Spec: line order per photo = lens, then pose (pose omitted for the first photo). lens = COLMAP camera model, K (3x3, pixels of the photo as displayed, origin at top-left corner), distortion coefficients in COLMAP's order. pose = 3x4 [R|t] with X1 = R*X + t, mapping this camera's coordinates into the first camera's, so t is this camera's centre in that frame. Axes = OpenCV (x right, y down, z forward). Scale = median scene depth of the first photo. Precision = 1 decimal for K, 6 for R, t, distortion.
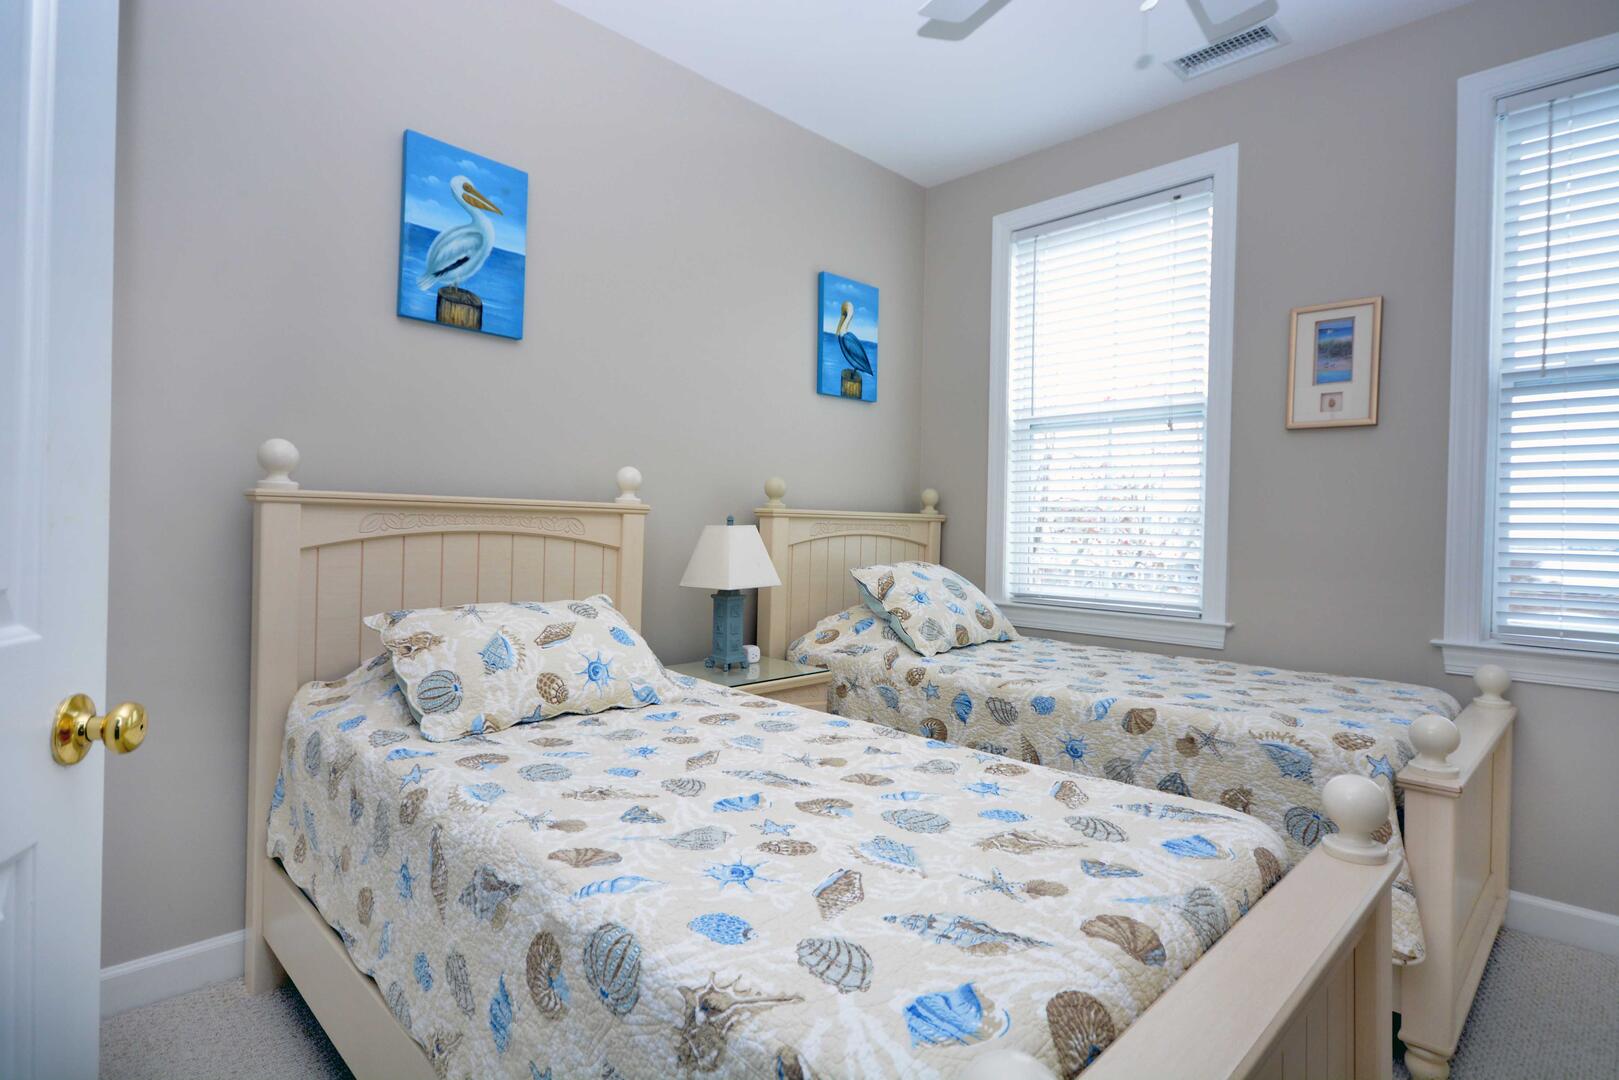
lens RADIAL K [[826.6, 0, 809.5], [0, 826.6, 540.0], [0, 0, 1]] dist [-0.000217, 0.000161]
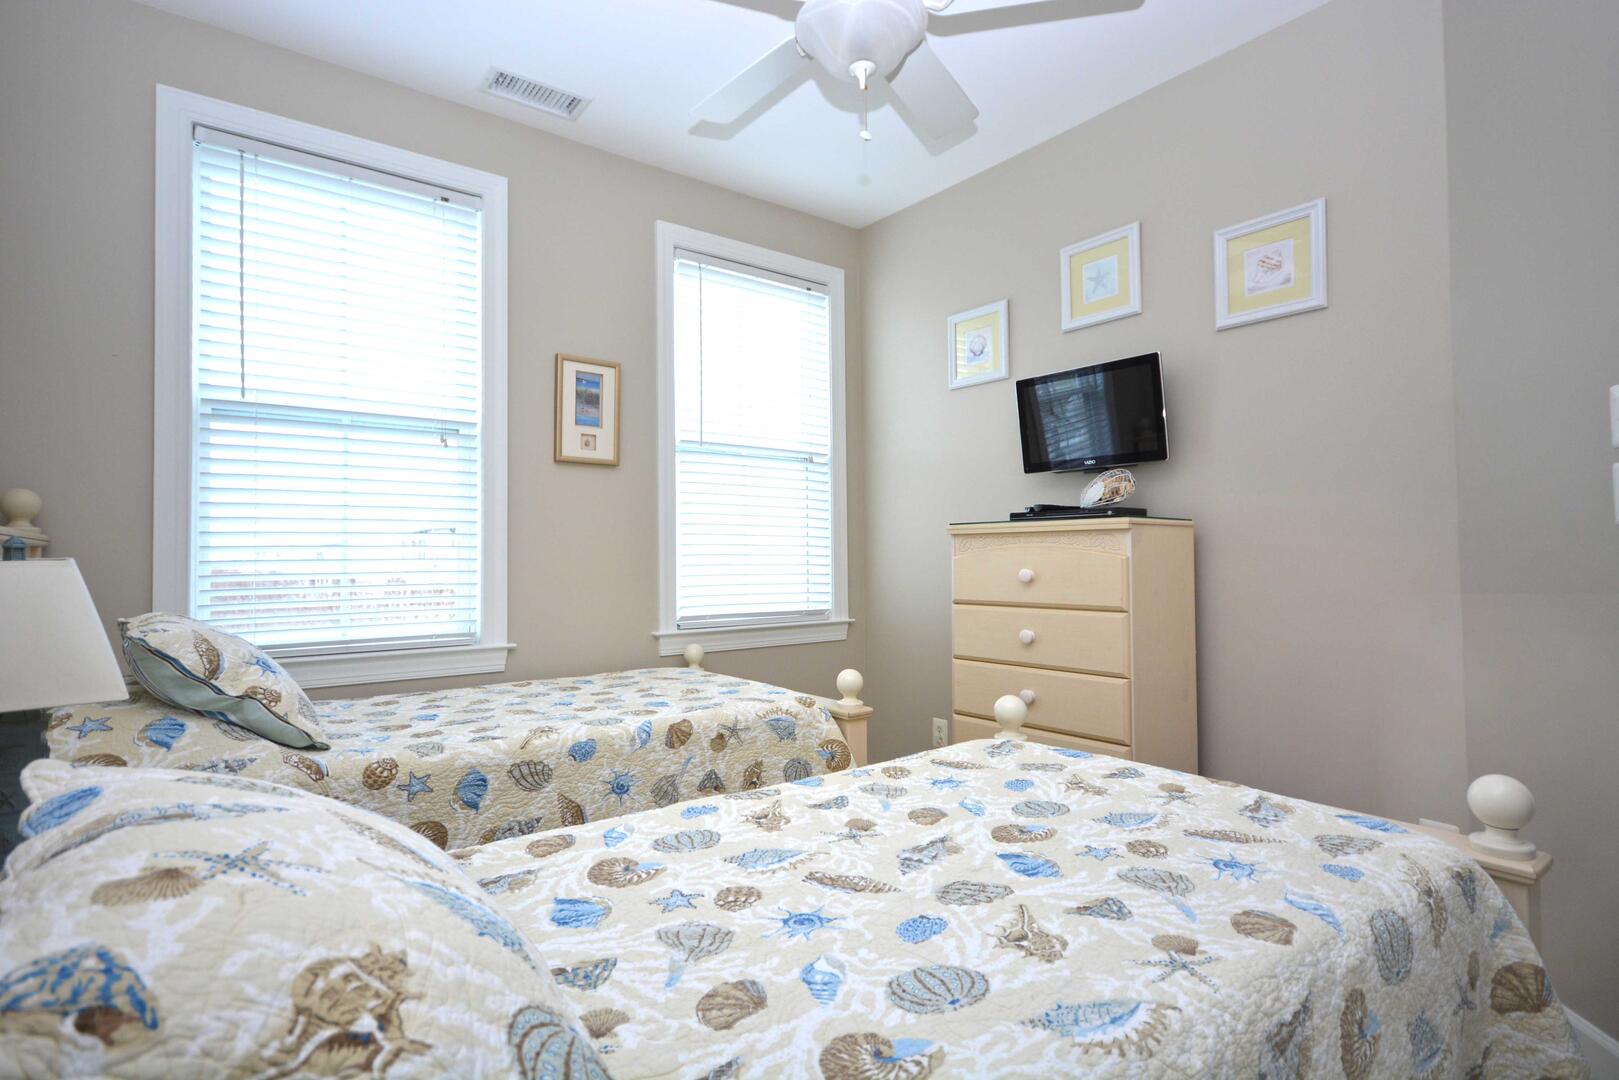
lens RADIAL K [[821.0, 0, 809.5], [0, 821.0, 540.0], [0, 0, 1]] dist [0.010858, 0.000437]
pose [[0.129404, -0.000864, 0.991592, -0.534506], [0.022377, 0.999748, -0.002049, -0.020498], [-0.991339, 0.022454, 0.129390, 0.594252]]
